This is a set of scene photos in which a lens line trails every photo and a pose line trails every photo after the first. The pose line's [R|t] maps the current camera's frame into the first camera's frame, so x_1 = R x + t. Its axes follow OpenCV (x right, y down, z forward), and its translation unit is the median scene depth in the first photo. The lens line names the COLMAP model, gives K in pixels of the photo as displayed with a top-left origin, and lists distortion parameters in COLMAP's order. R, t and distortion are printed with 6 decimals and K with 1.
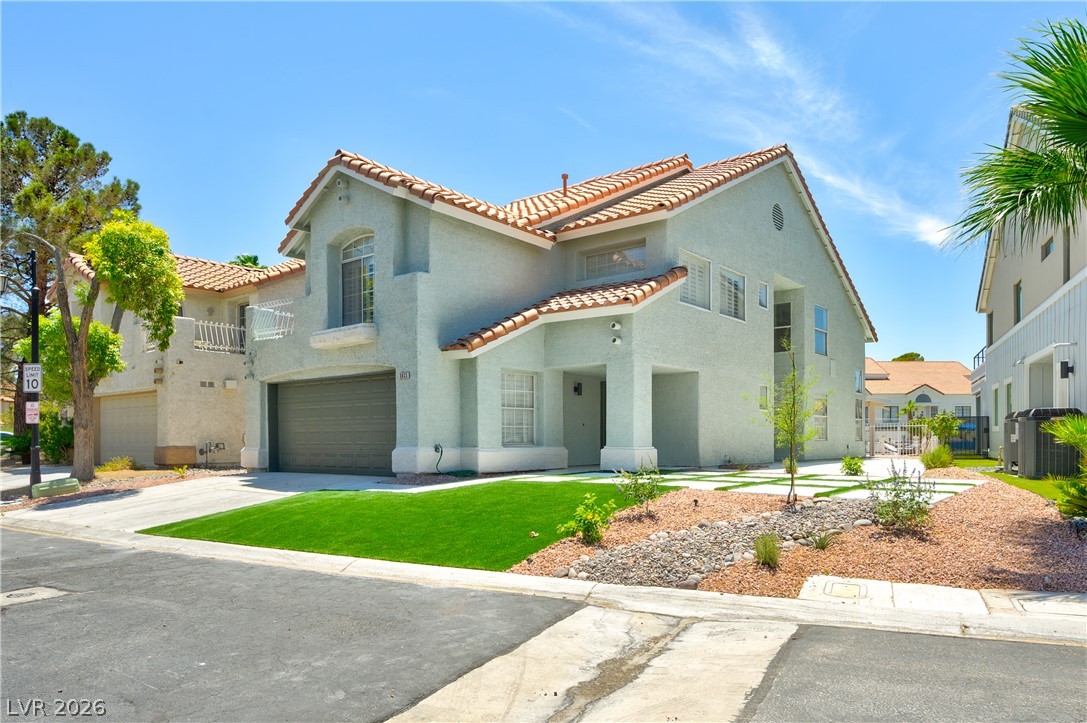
lens RADIAL K [[548.8, 0, 543.7], [0, 548.8, 359.7], [0, 0, 1]] dist [0.002400, 0.000630]
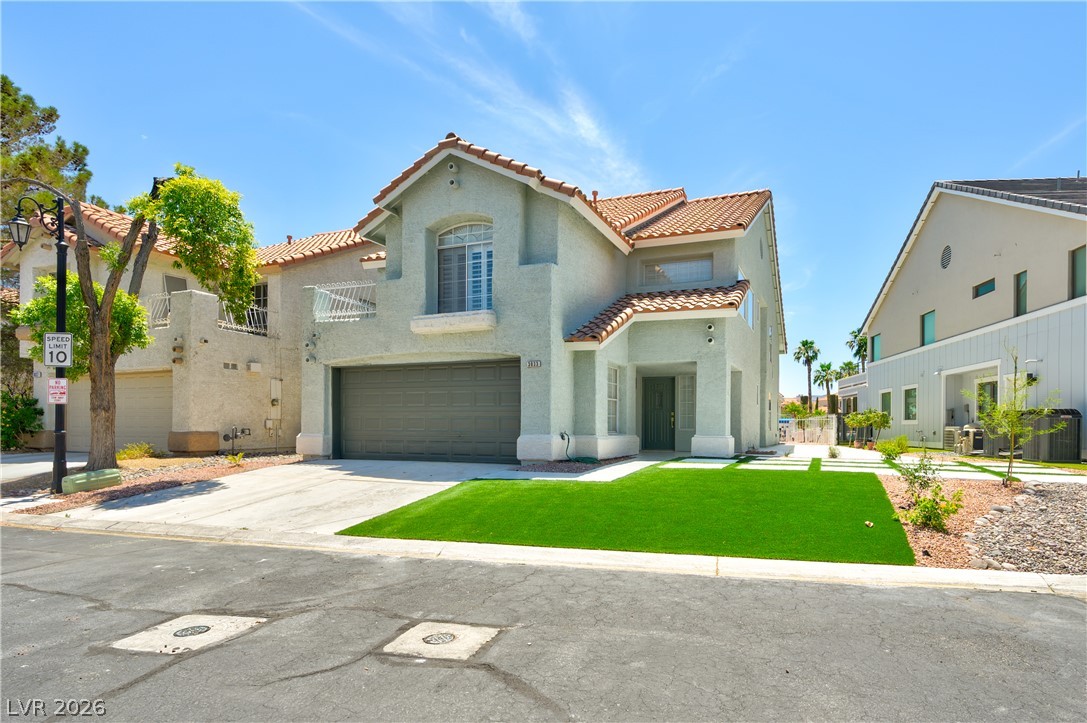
lens RADIAL K [[461.2, 0, 544.9], [0, 461.2, 364.1], [0, 0, 1]] dist [0.001906, -0.000306]
pose [[0.972516, 0.040378, 0.229310, -0.377623], [-0.042241, 0.999102, 0.003221, 0.022312], [-0.228974, -0.012819, 0.973348, 0.147681]]
